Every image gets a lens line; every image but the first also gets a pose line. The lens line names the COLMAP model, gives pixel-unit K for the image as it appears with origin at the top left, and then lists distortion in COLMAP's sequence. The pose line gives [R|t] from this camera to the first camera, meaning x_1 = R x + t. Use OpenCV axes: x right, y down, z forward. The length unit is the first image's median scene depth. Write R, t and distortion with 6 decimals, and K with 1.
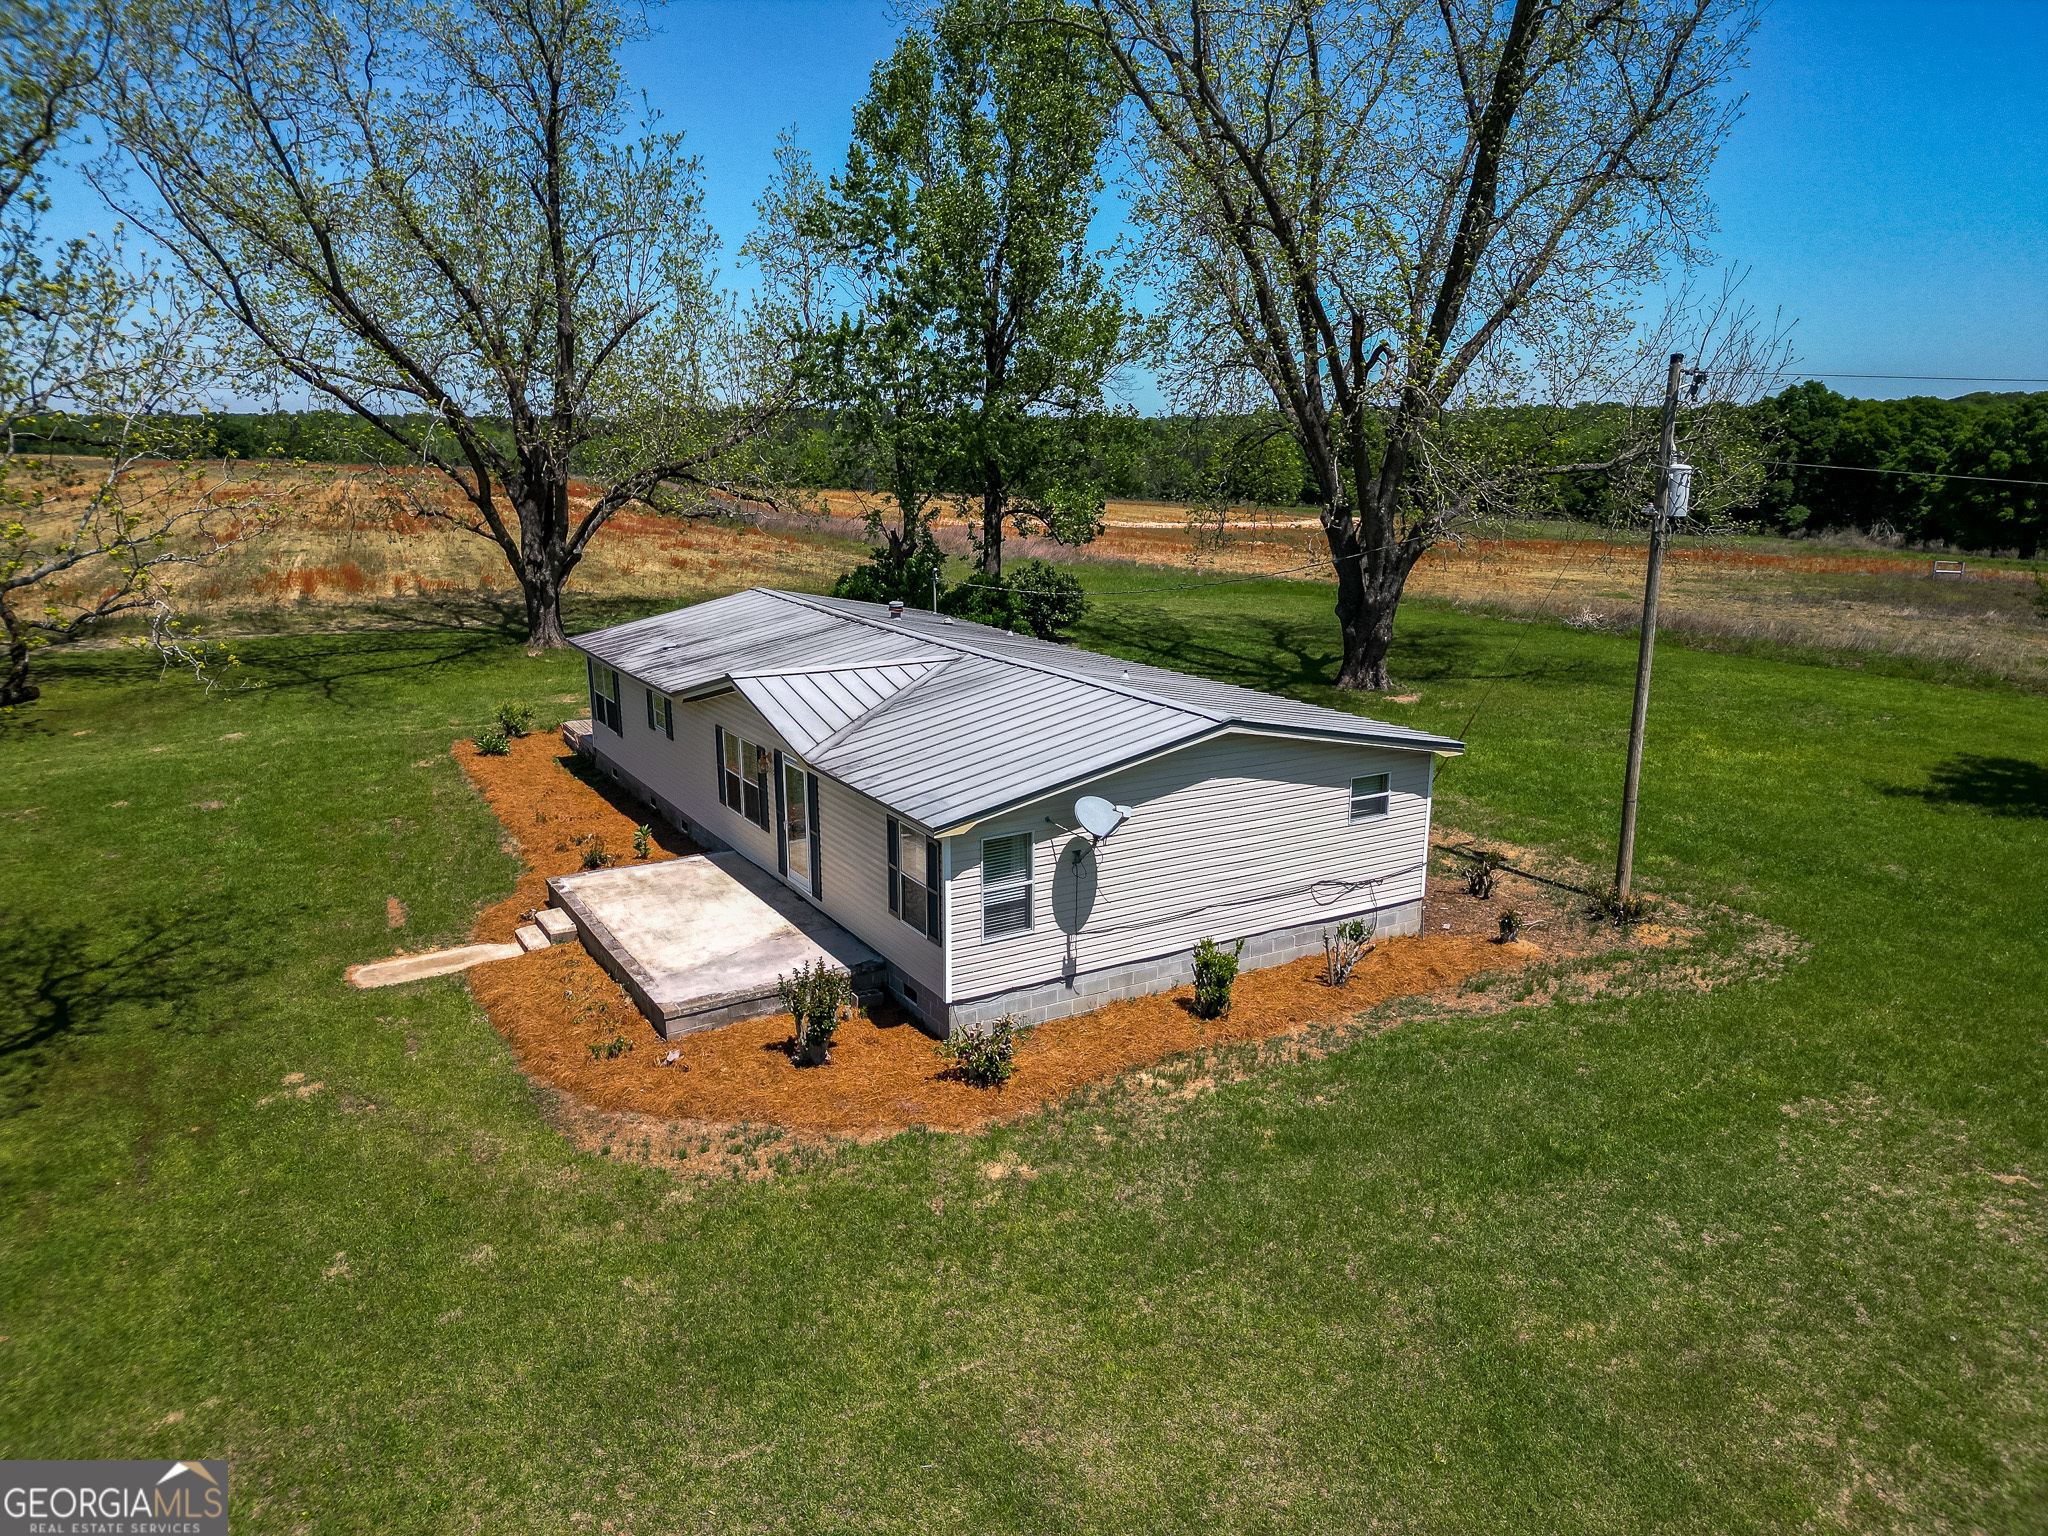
lens RADIAL K [[1462.3, 0, 1024.0], [0, 1462.3, 768.0], [0, 0, 1]] dist [-0.001711, -0.000660]
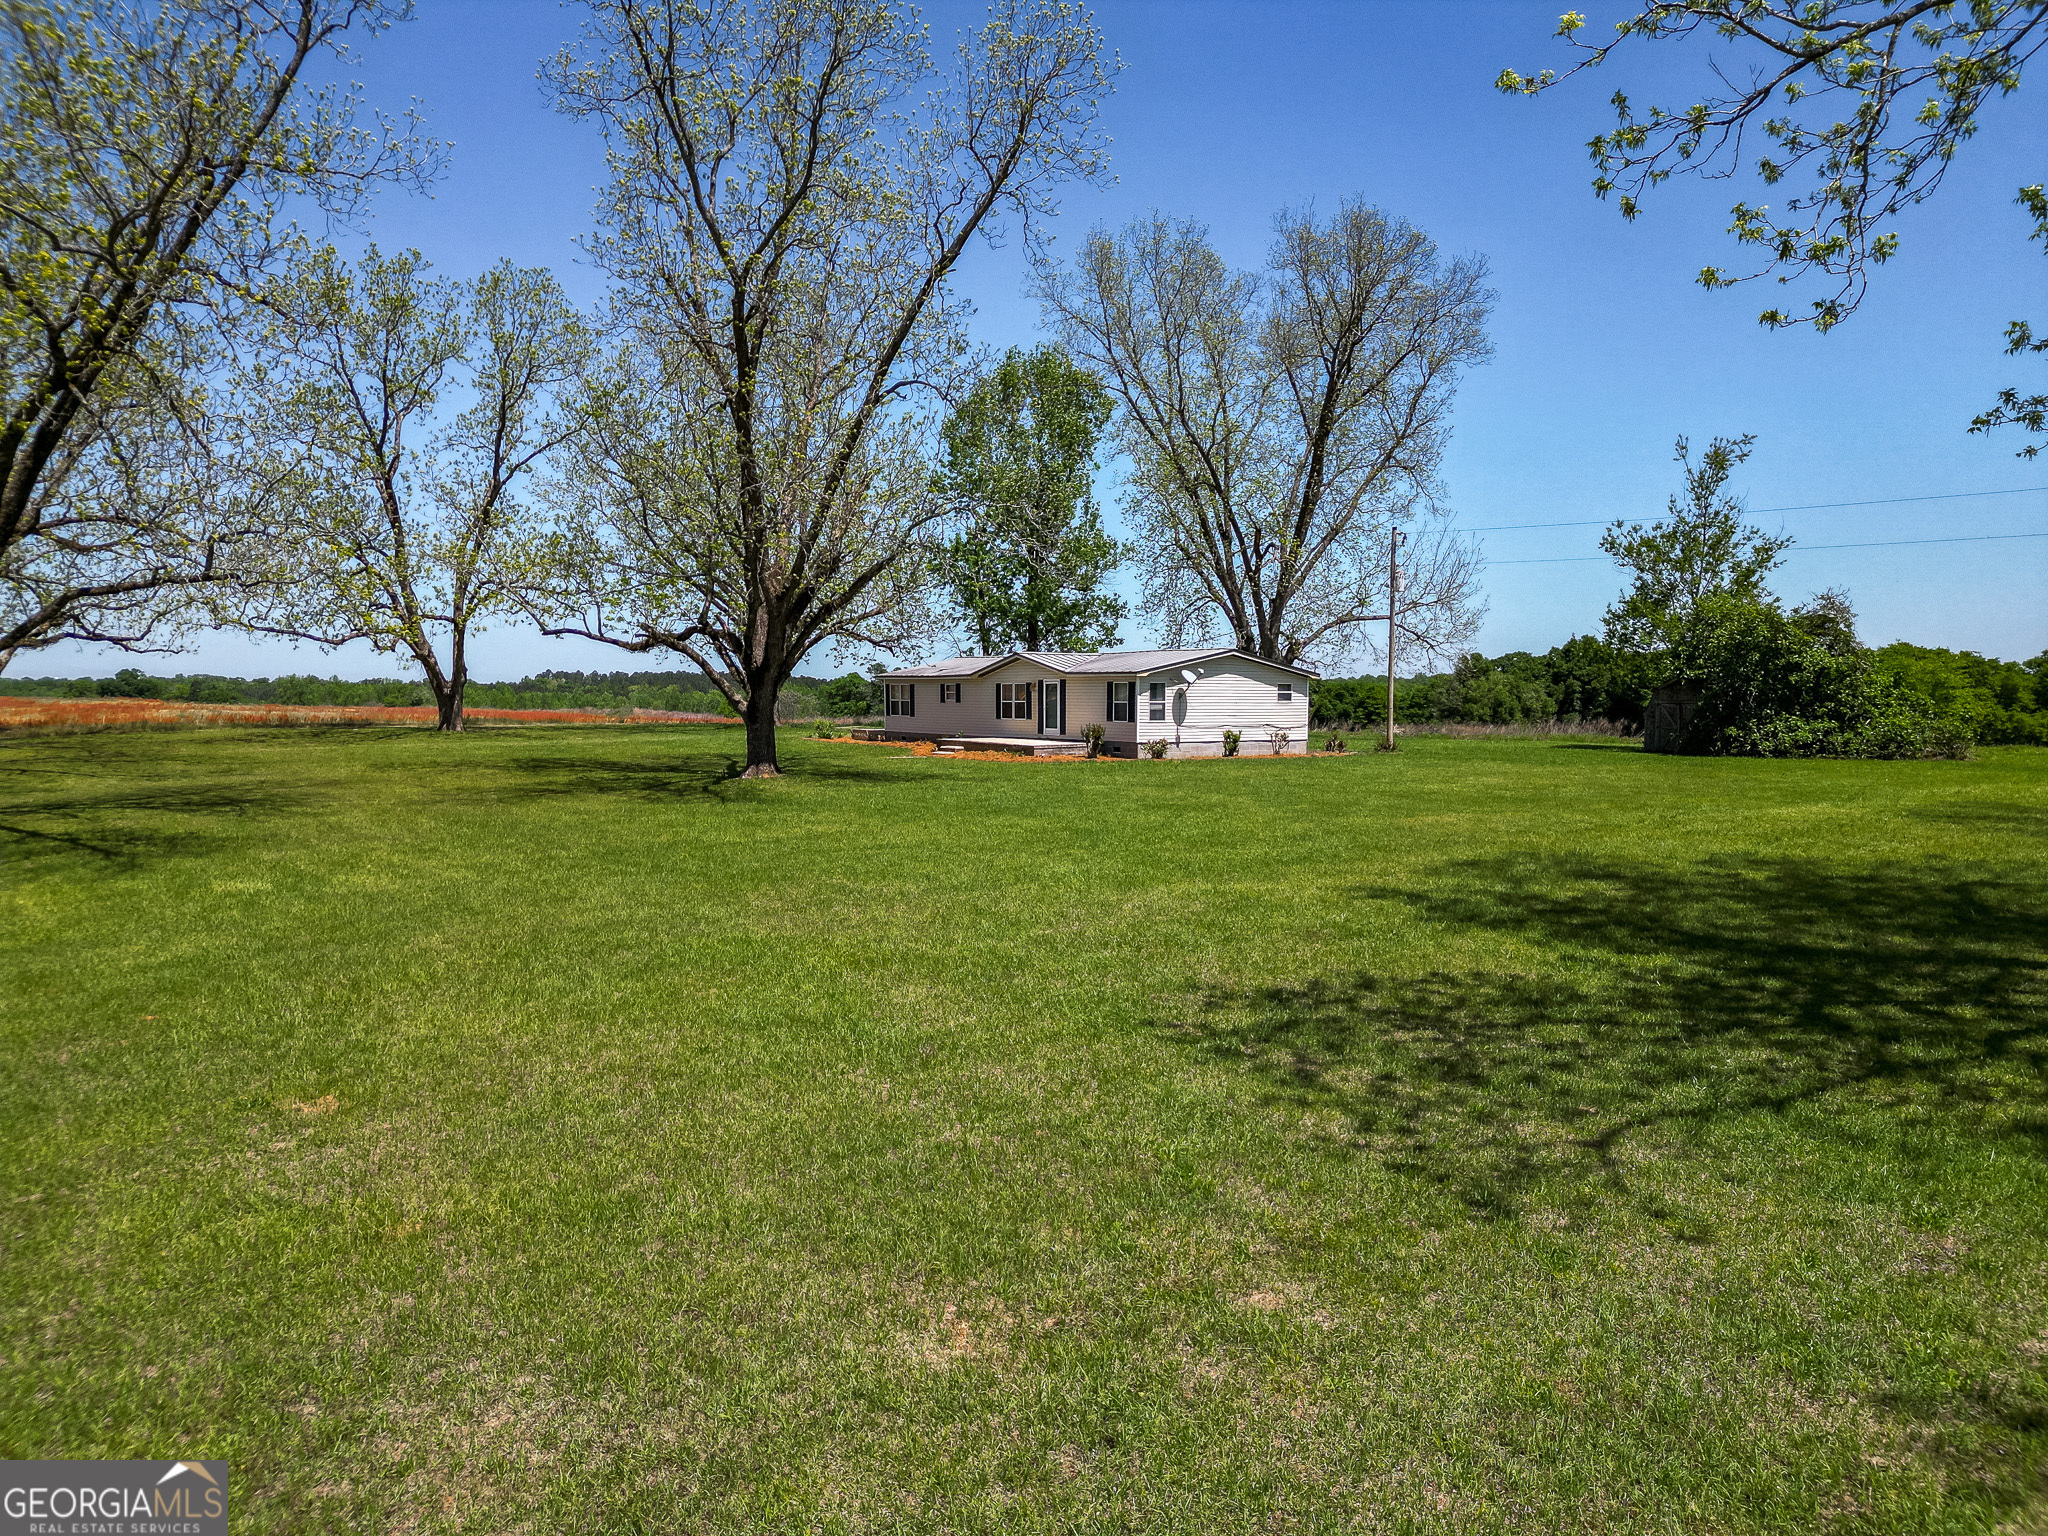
lens RADIAL K [[1462.3, 0, 1024.0], [0, 1462.3, 768.0], [0, 0, 1]] dist [-0.001711, -0.000660]
pose [[0.995955, -0.000277, 0.089858, -0.250104], [0.016793, 0.982952, -0.183094, 0.345700], [-0.088275, 0.183862, 0.978980, -0.801838]]
